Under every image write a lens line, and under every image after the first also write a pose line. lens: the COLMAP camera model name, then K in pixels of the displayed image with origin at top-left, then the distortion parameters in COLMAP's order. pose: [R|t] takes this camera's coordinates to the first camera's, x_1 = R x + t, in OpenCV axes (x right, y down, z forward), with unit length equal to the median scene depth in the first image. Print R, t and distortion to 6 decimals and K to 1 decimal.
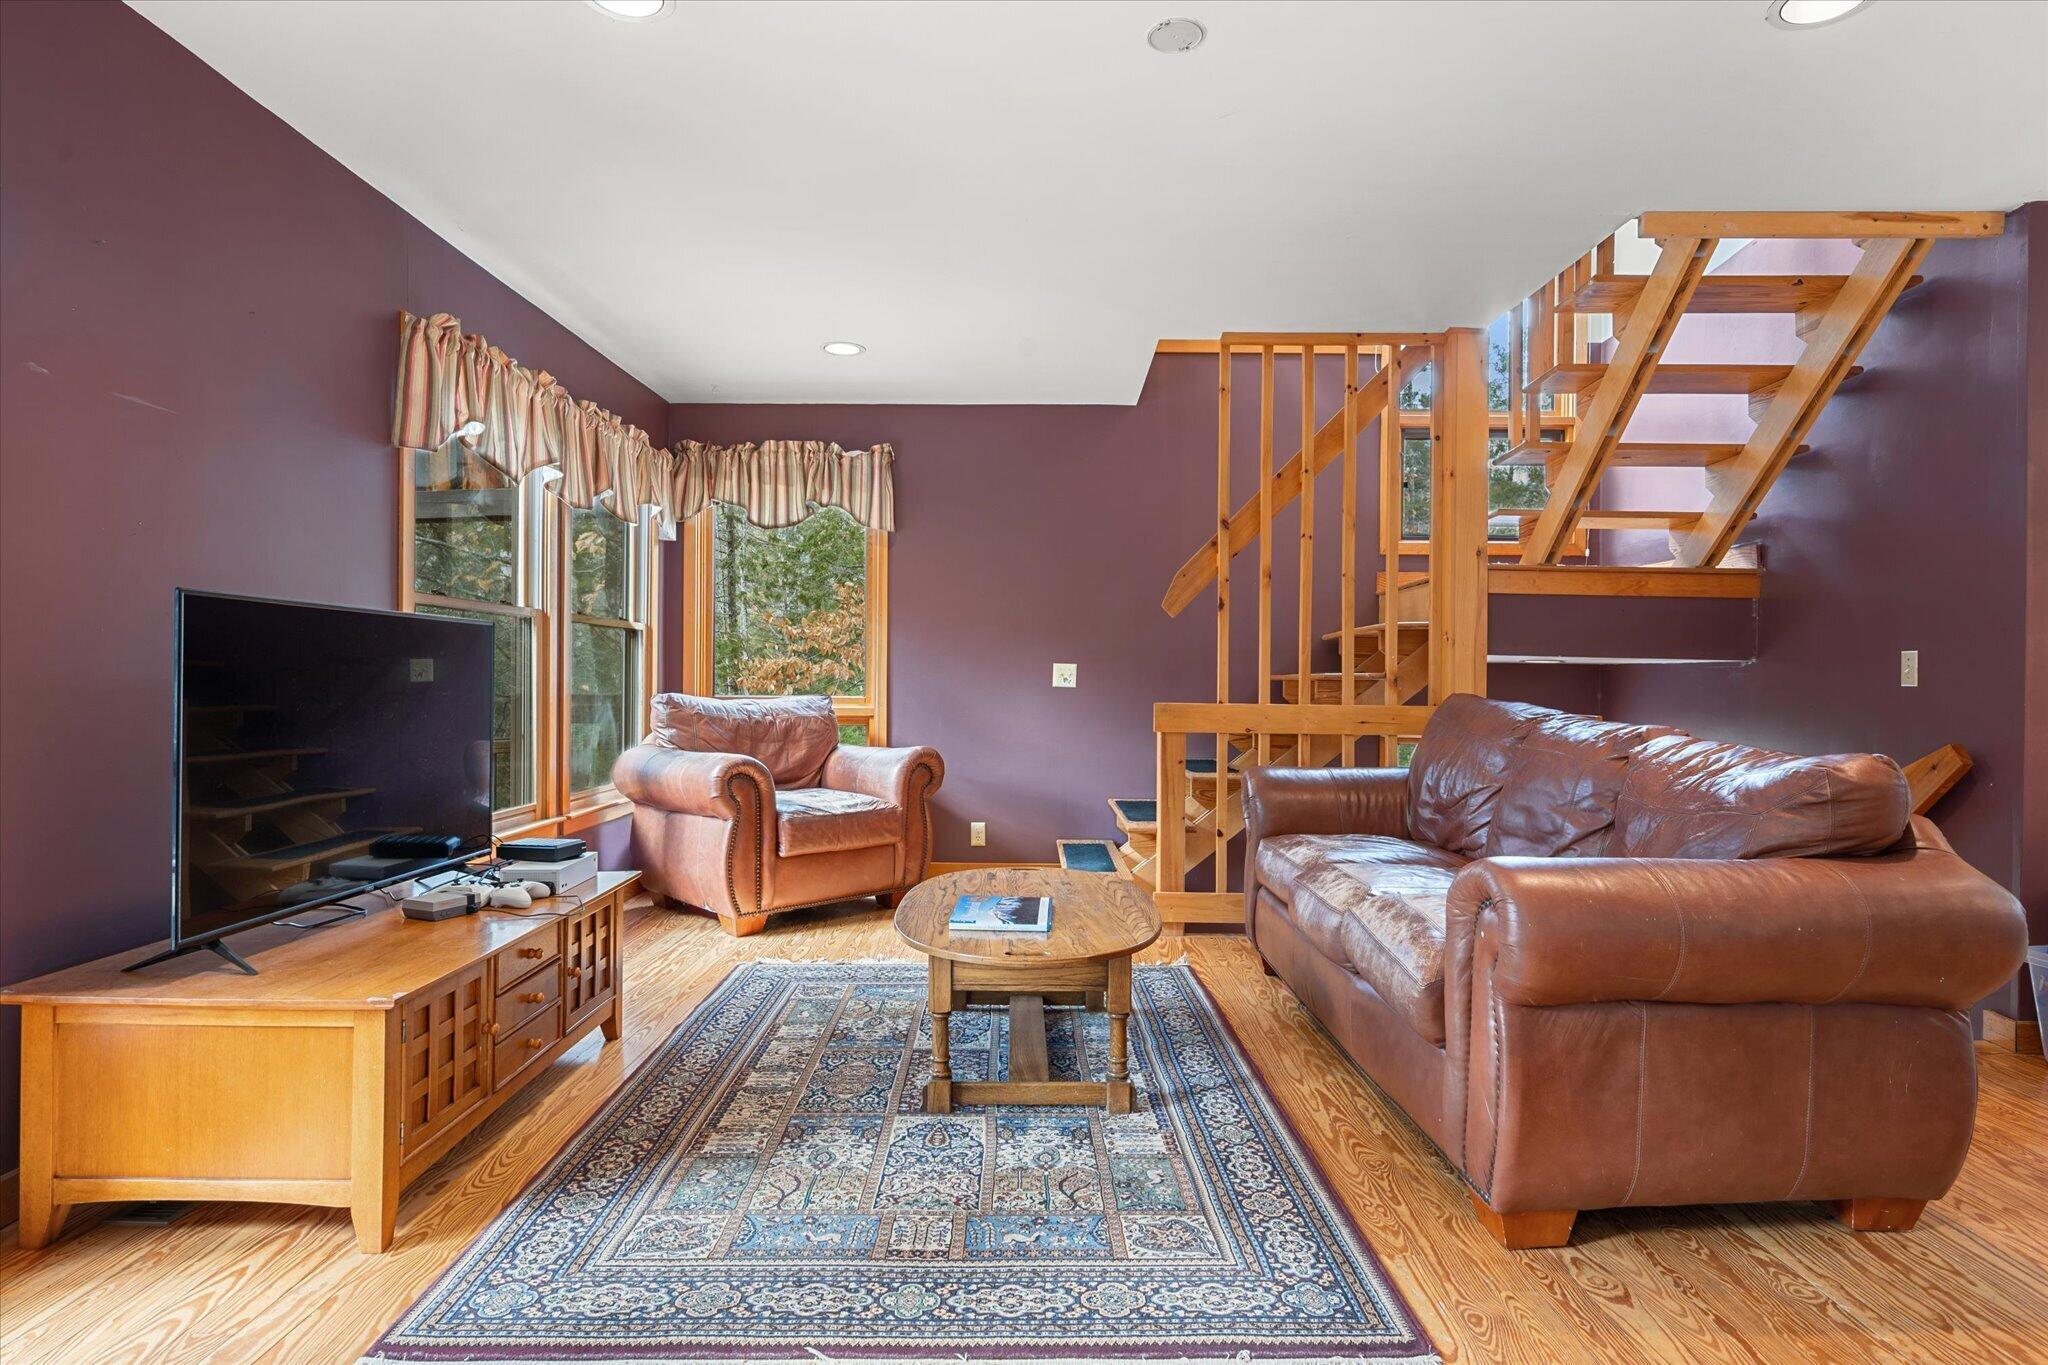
lens RADIAL K [[839.3, 0, 1024.0], [0, 839.3, 682.5], [0, 0, 1]] dist [-0.000390, -0.000022]
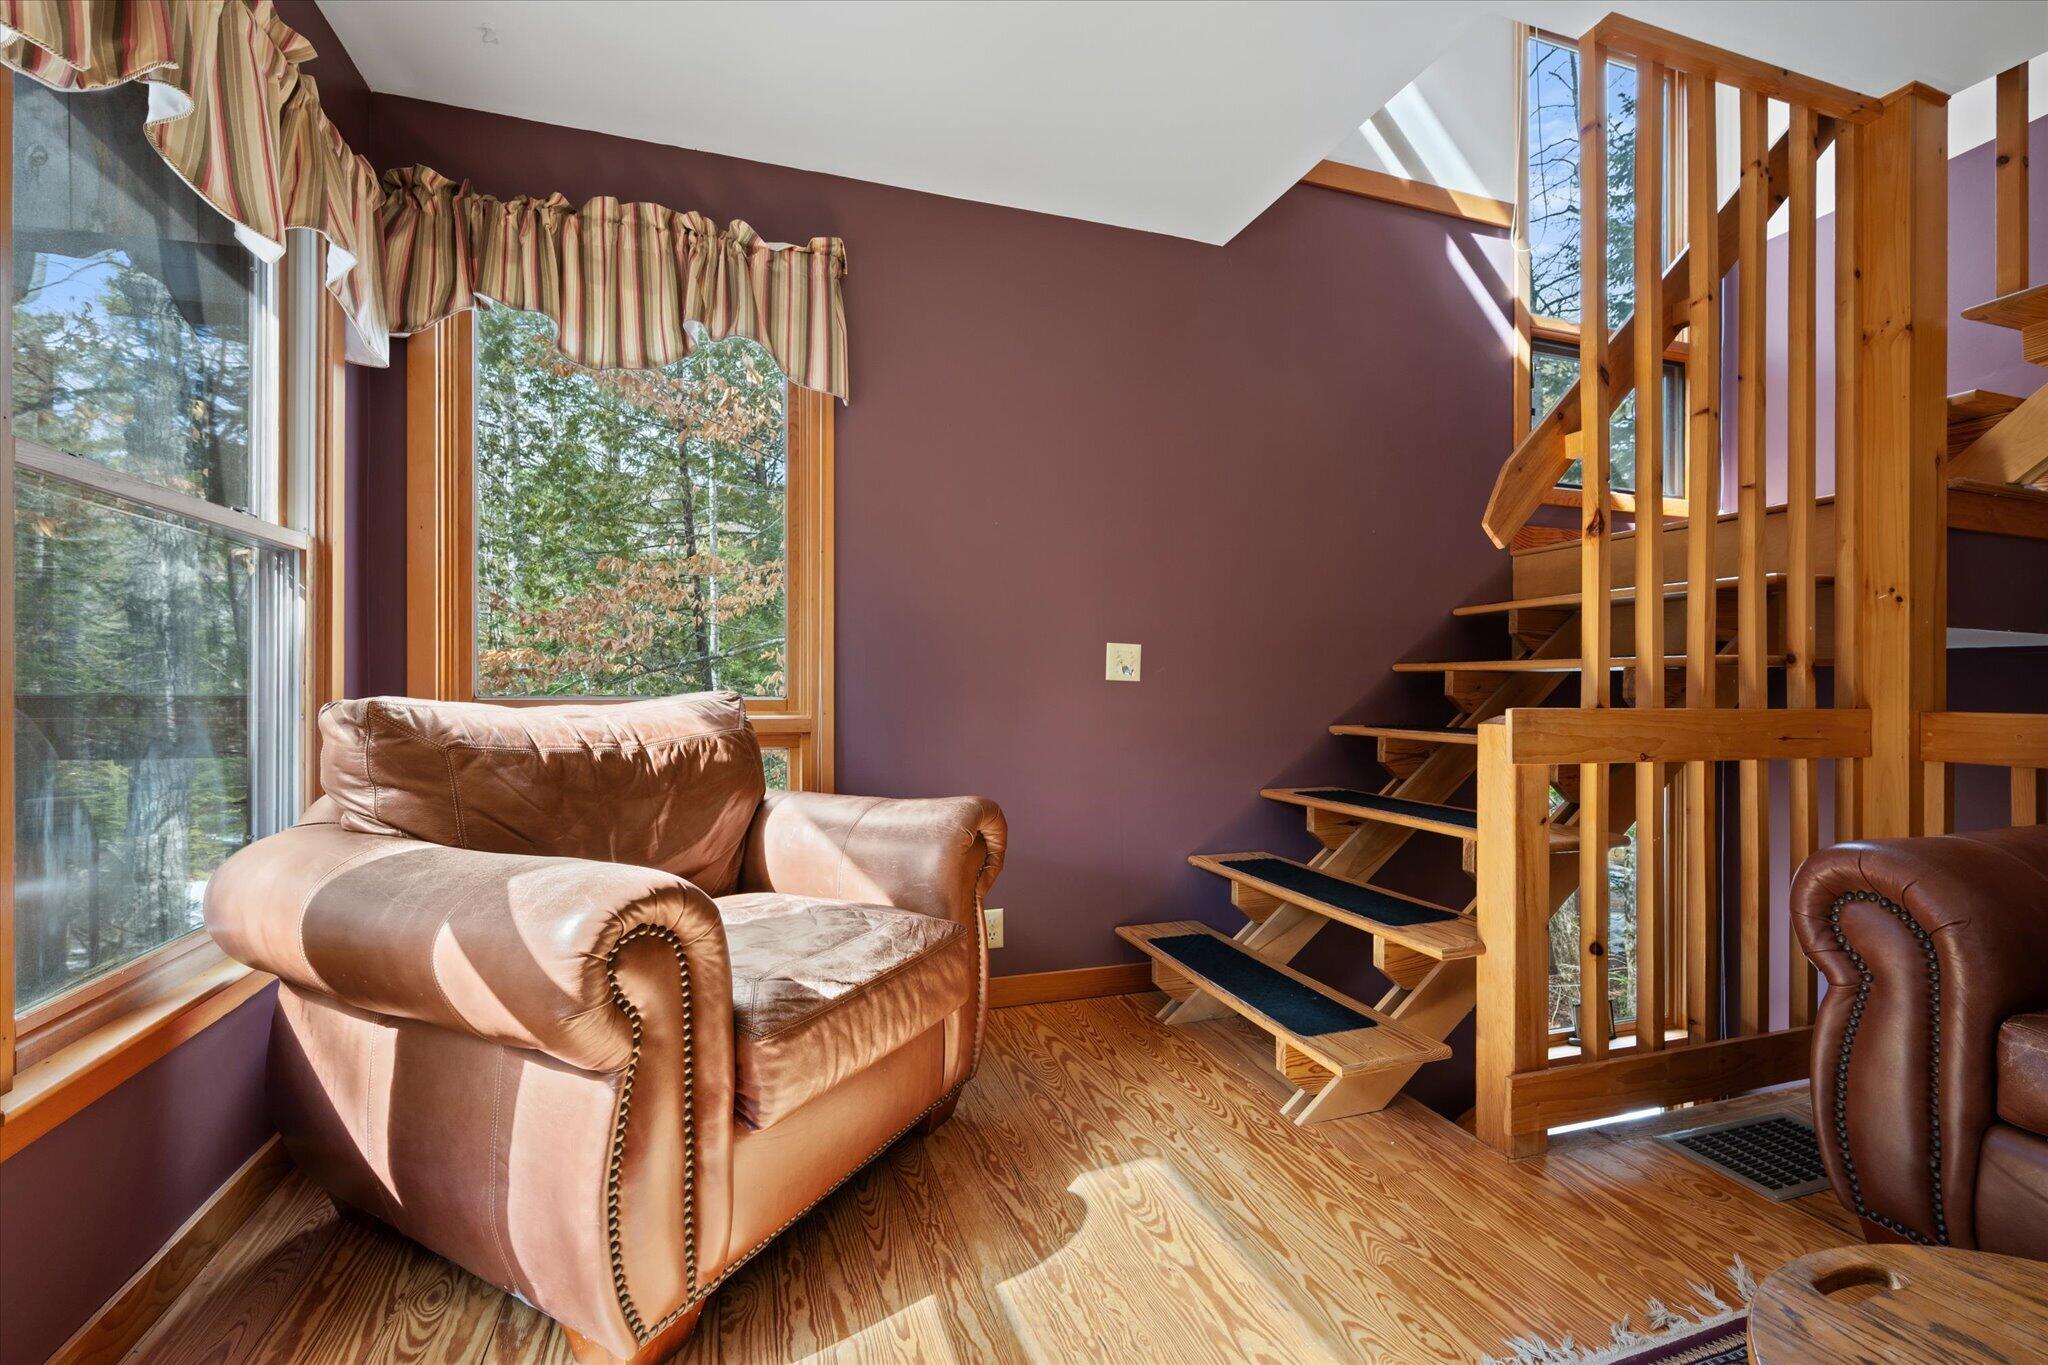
lens RADIAL K [[819.6, 0, 1027.2], [0, 819.6, 689.2], [0, 0, 1]] dist [-0.001338, -0.000066]
pose [[0.958279, -0.000908, 0.285835, -0.199062], [-0.003612, 0.999877, 0.015285, 0.002624], [-0.285813, -0.015680, 0.958157, 0.444821]]
